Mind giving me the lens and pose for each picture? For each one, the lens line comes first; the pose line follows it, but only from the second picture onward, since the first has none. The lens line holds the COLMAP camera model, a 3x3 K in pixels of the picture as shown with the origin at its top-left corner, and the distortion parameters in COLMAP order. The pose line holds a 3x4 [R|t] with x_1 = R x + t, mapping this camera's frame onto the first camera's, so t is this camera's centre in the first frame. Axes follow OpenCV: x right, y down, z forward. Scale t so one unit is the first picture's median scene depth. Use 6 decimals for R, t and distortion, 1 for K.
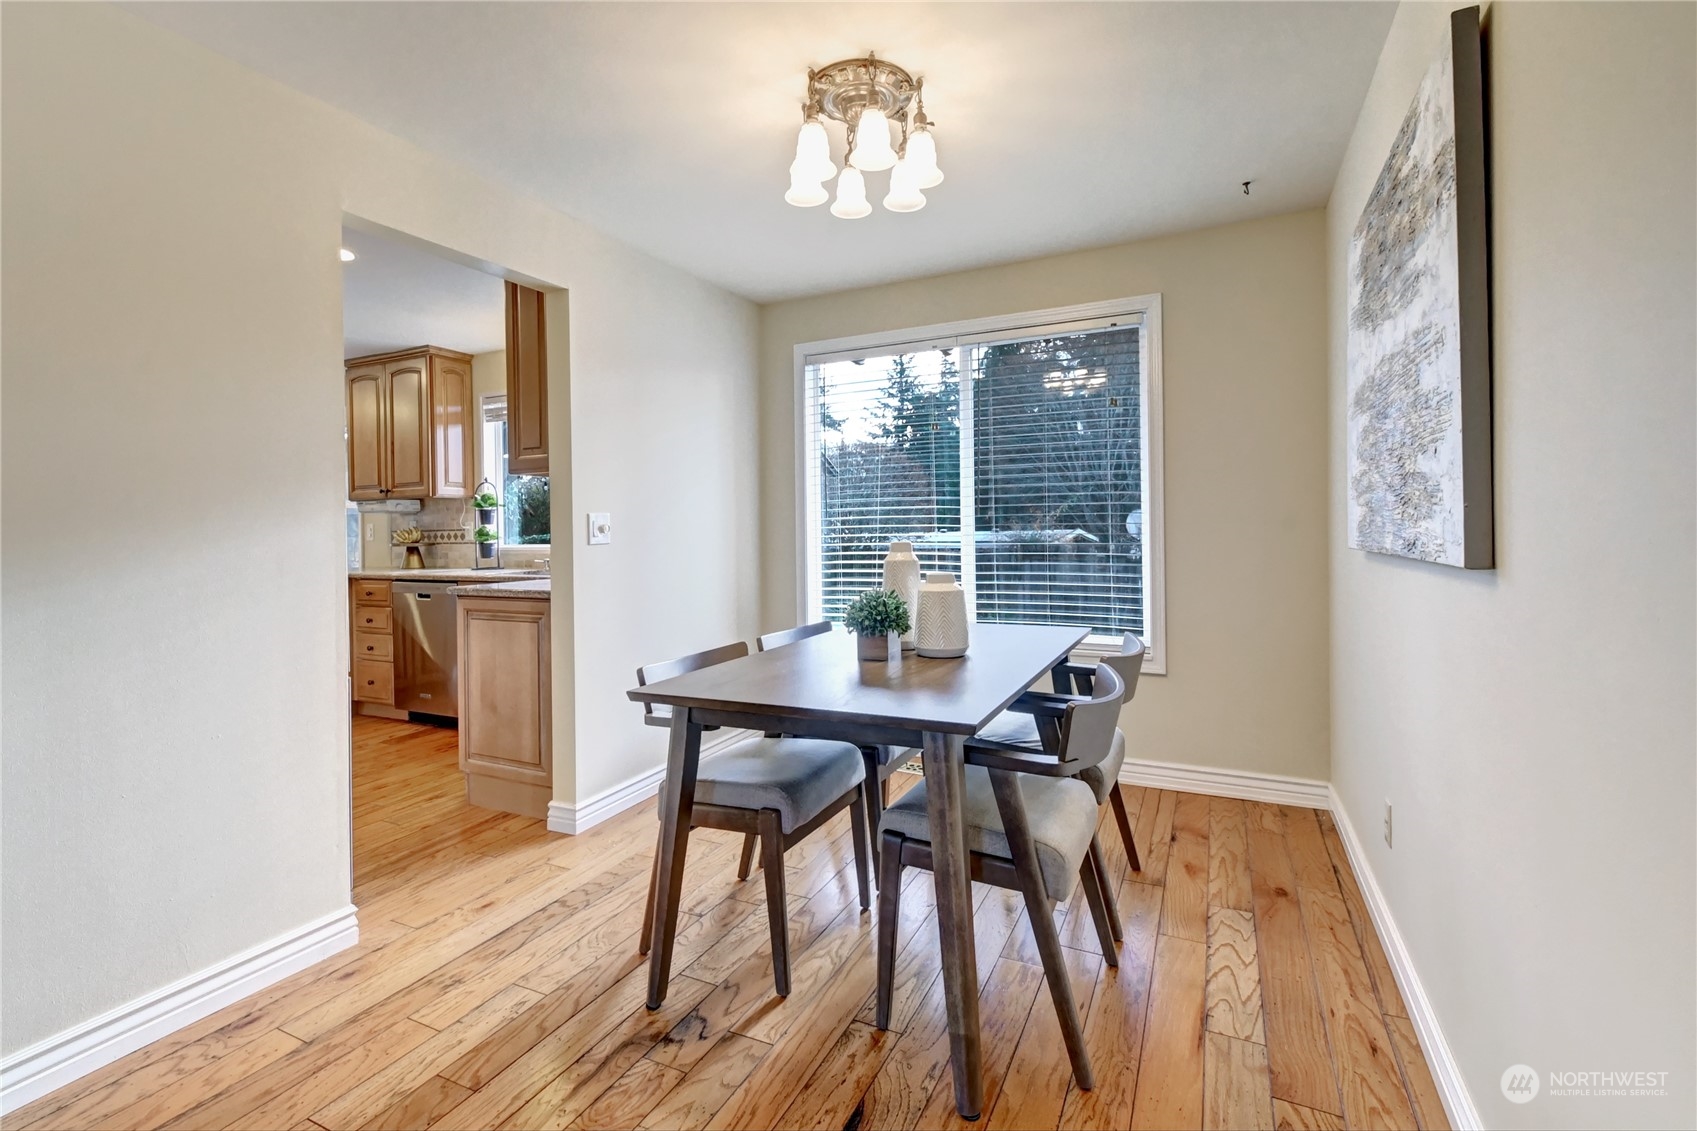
lens RADIAL K [[751.4, 0, 853.5], [0, 751.4, 530.4], [0, 0, 1]] dist [0.001079, 0.000064]
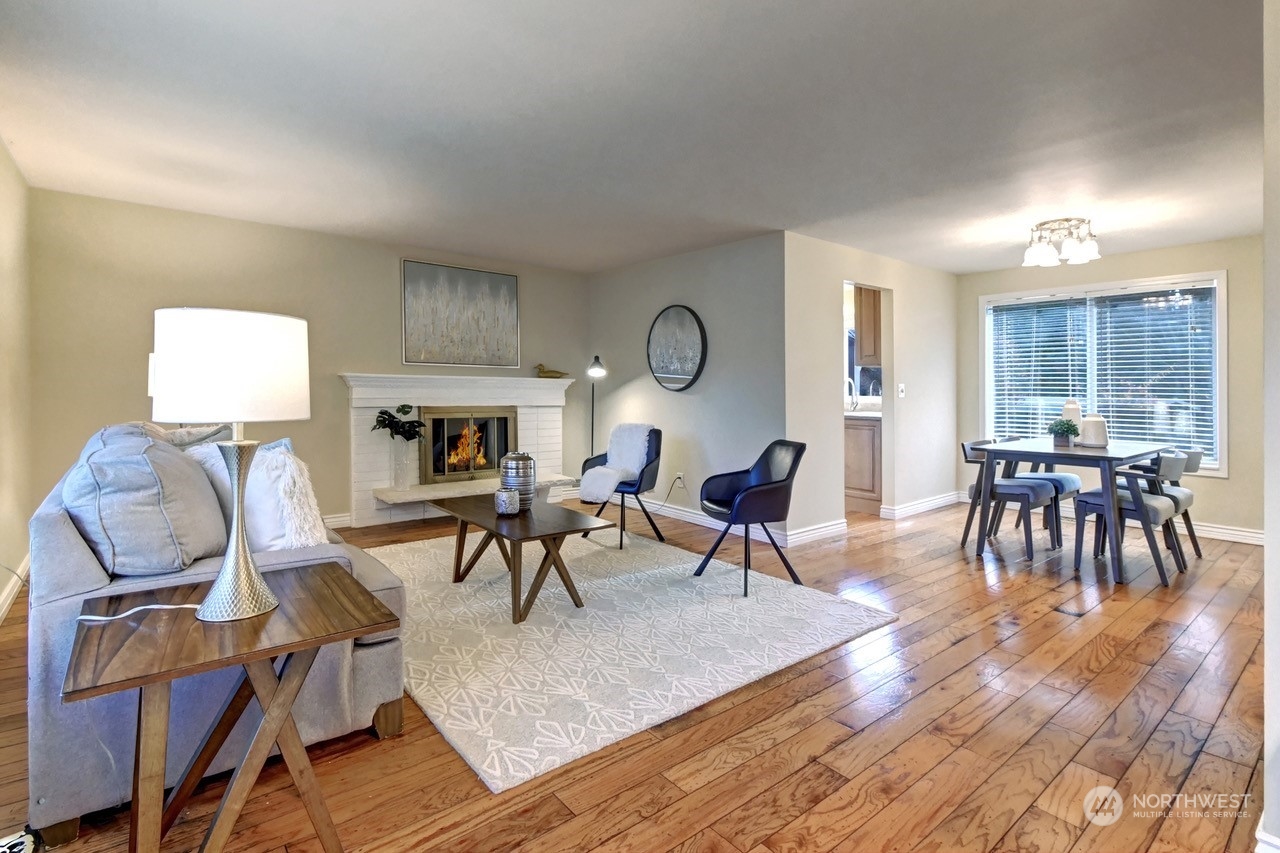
lens RADIAL K [[587.9, 0, 636.3], [0, 587.9, 384.2], [0, 0, 1]] dist [0.001347, 0.000050]
pose [[0.902573, 0.014715, -0.430286, -0.402446], [-0.017525, 0.999843, -0.002568, -0.006502], [0.430181, 0.009859, 0.902689, -1.362171]]
